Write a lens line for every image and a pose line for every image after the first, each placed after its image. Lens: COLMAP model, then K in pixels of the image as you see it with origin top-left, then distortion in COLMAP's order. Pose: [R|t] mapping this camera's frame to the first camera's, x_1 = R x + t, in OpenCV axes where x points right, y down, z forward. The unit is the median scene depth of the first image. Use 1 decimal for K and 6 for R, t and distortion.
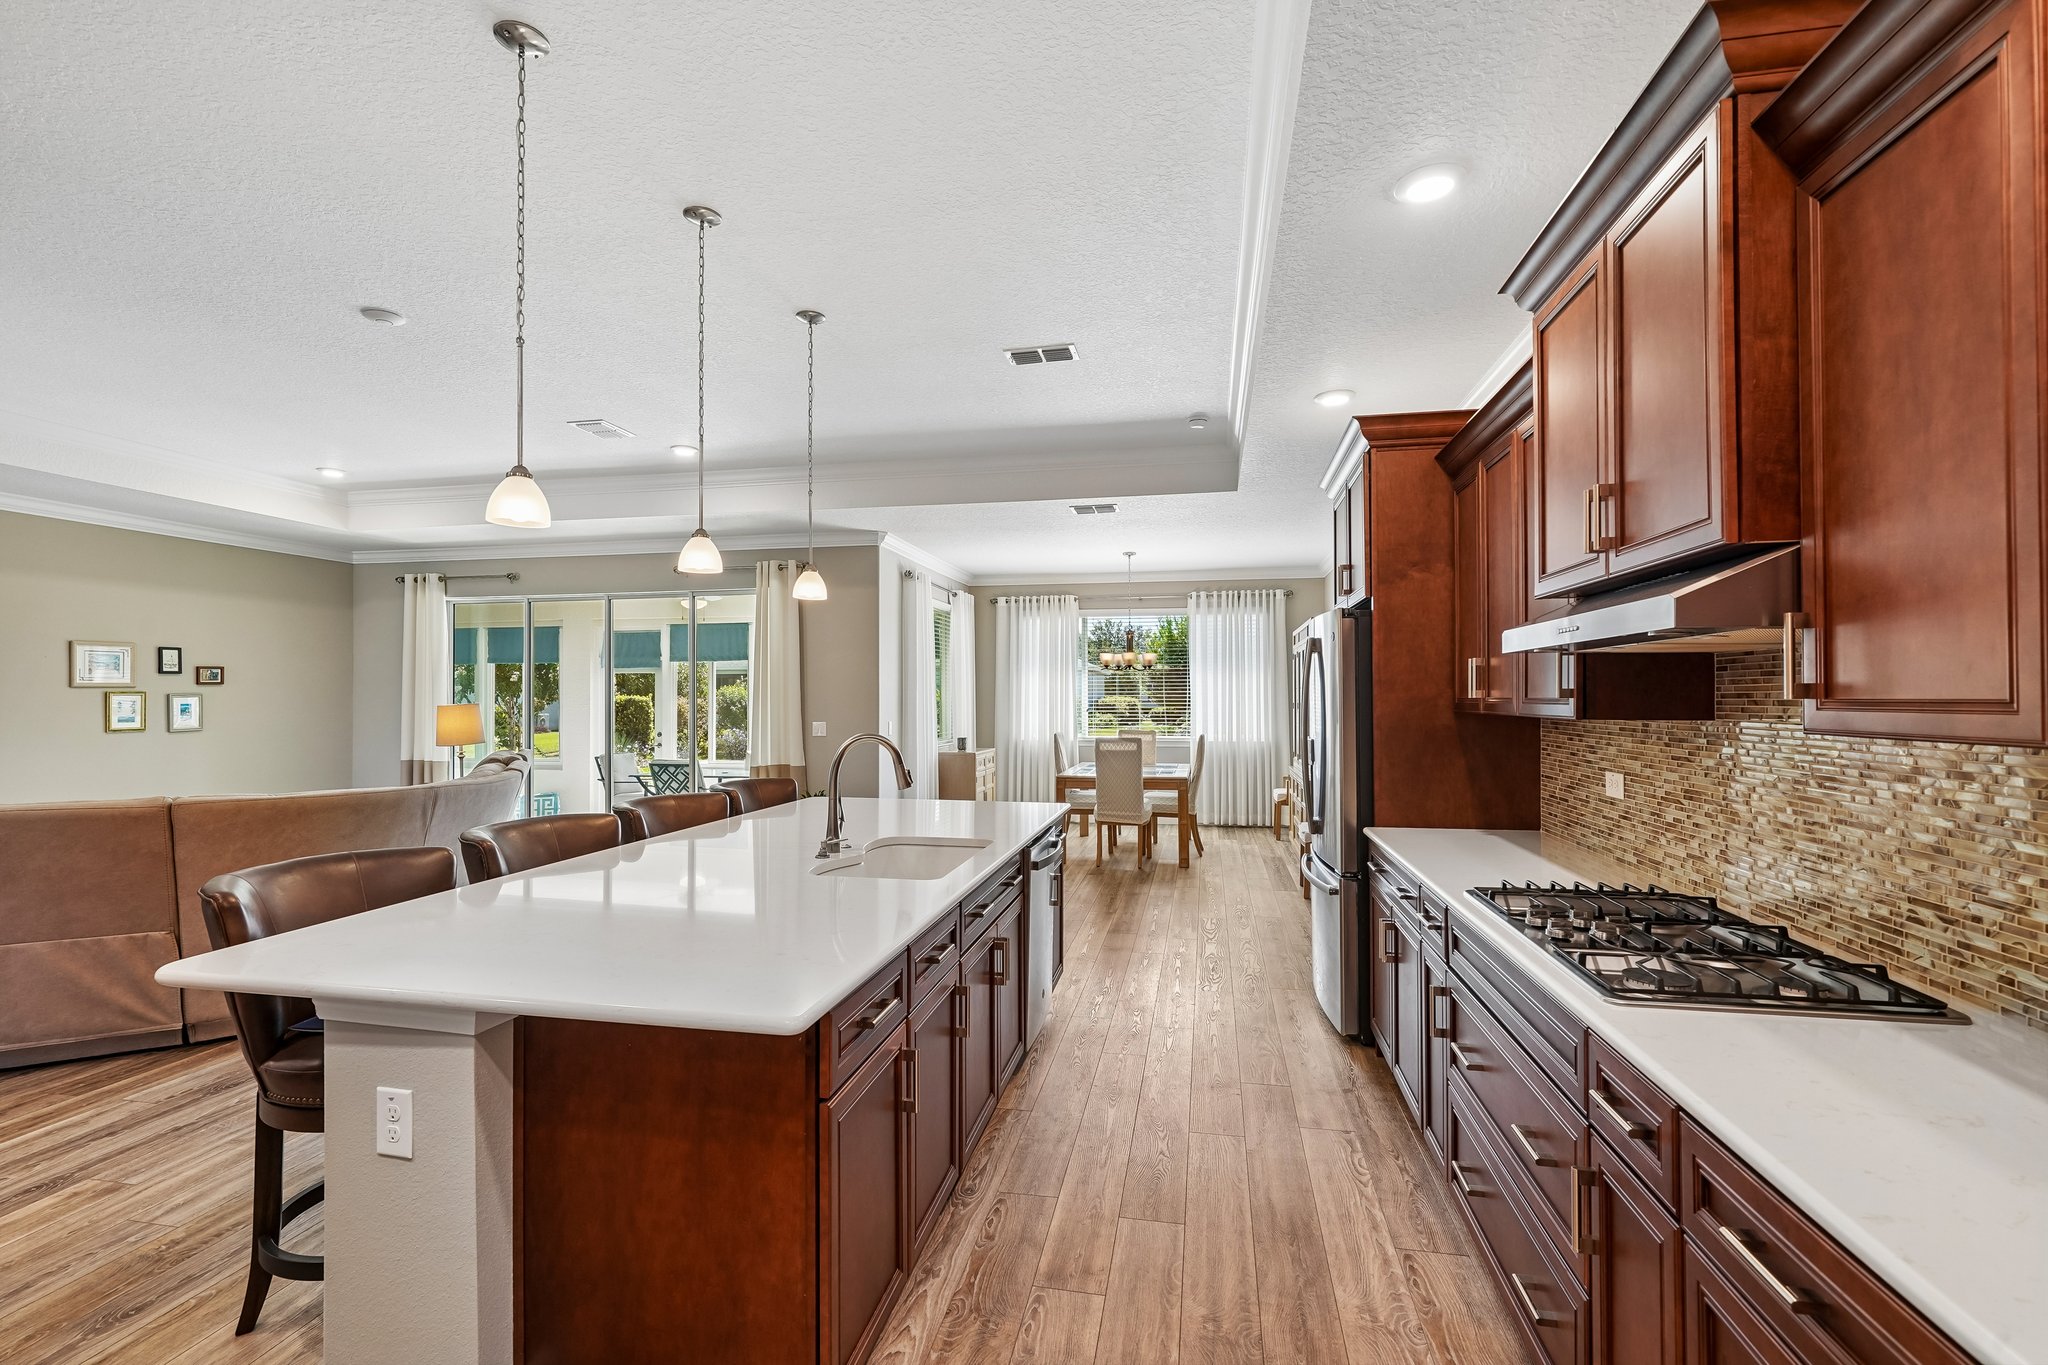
lens RADIAL K [[927.7, 0, 1019.7], [0, 927.7, 686.5], [0, 0, 1]] dist [-0.008096, 0.002888]
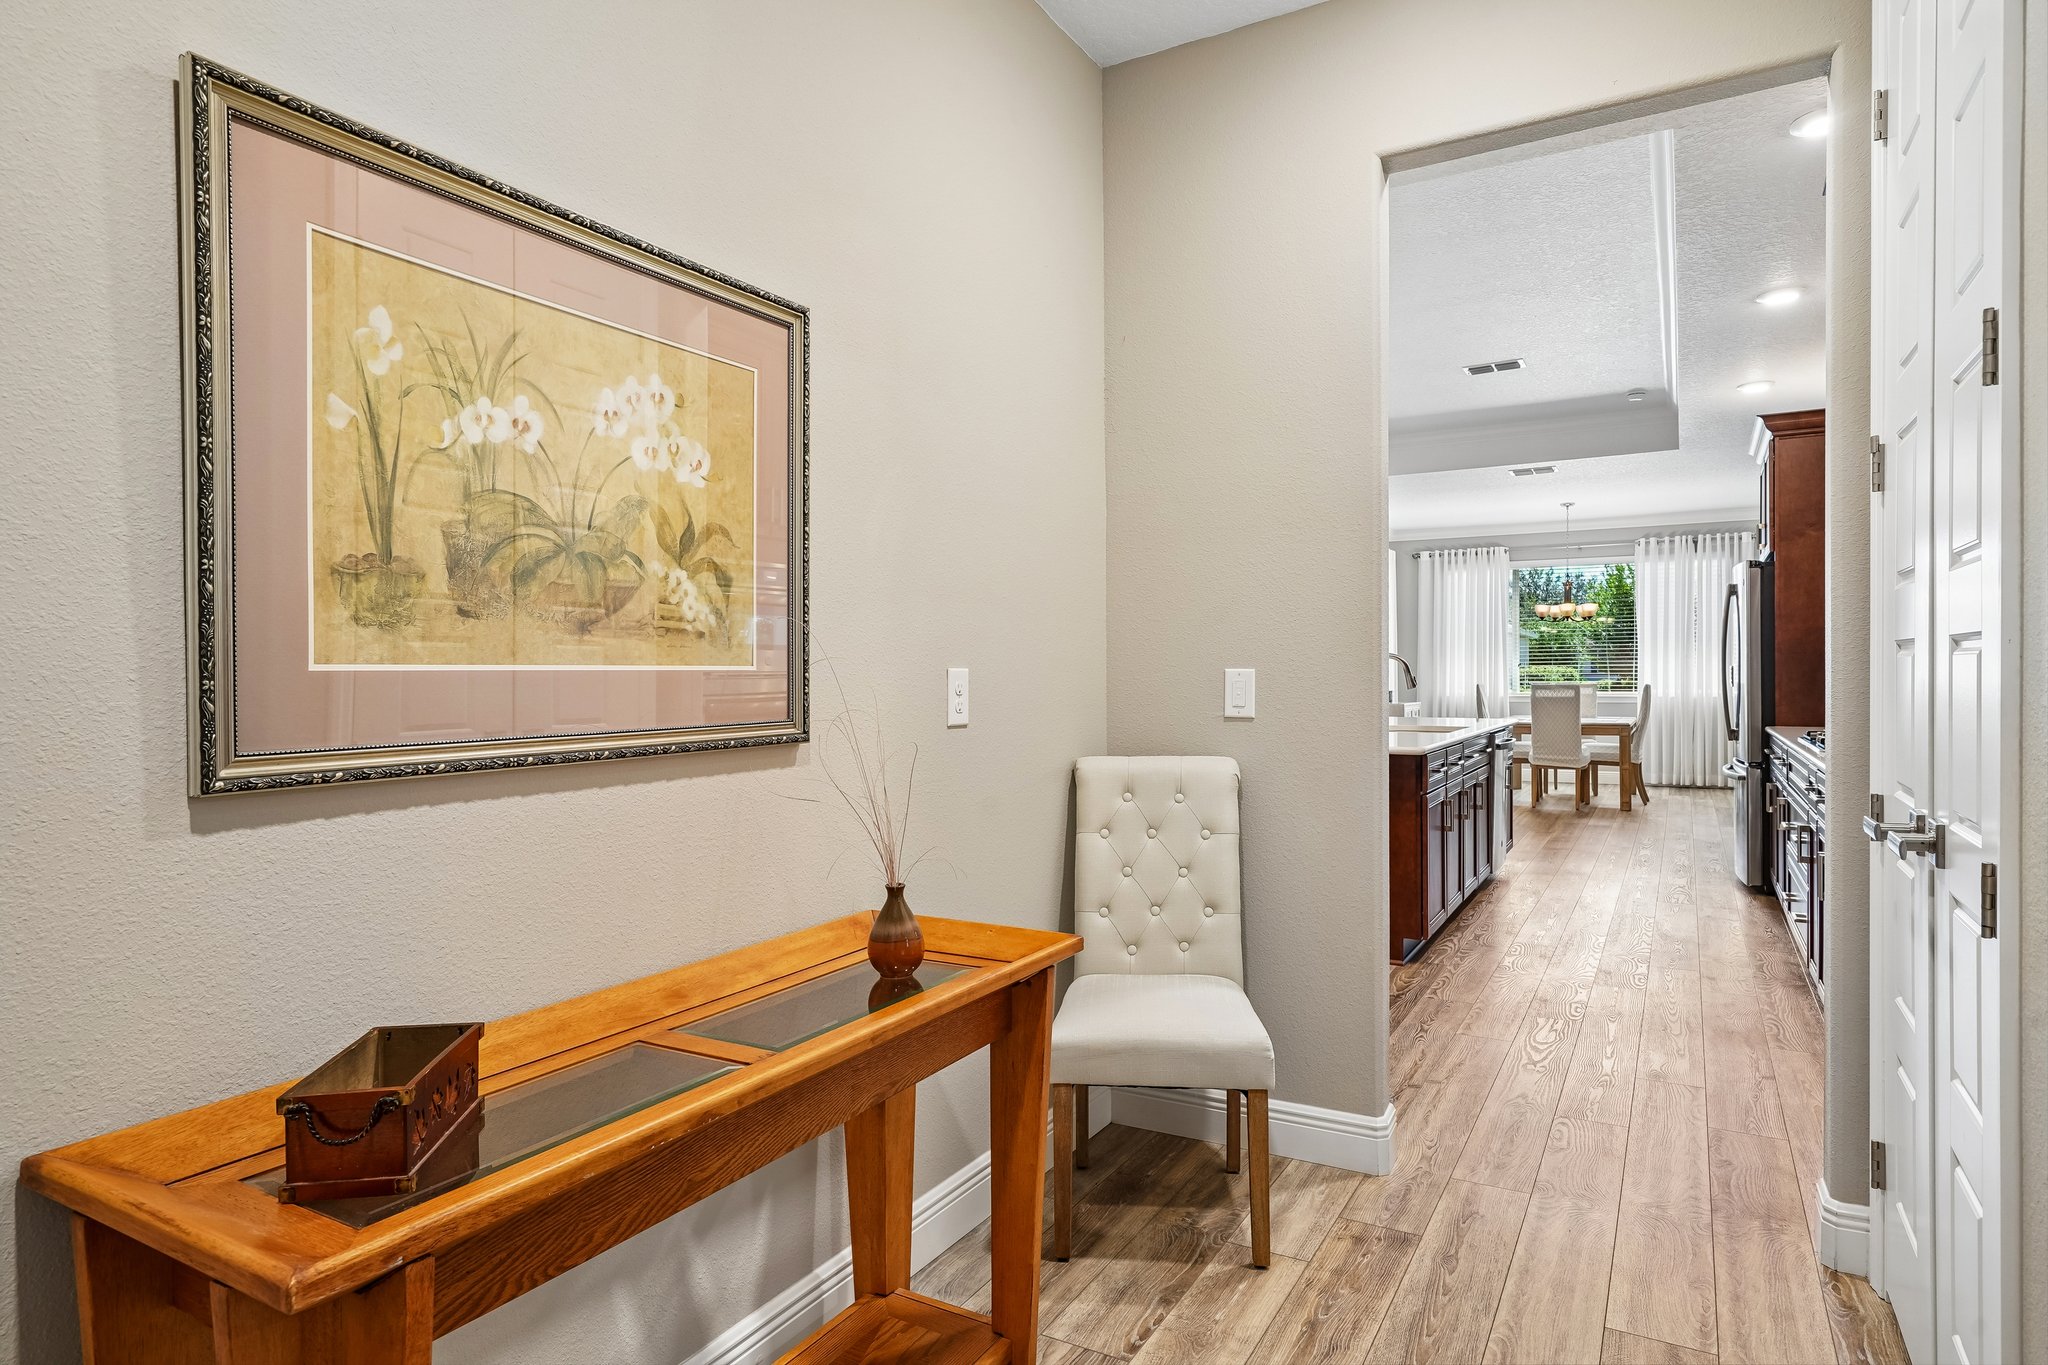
lens RADIAL K [[1147.0, 0, 1012.4], [0, 1147.0, 691.5], [0, 0, 1]] dist [-0.002190, -0.001090]
pose [[0.946078, 0.000073, -0.323940, -0.112928], [0.008773, 0.999627, 0.025846, 0.049535], [0.323821, -0.027294, 0.945724, -0.873371]]
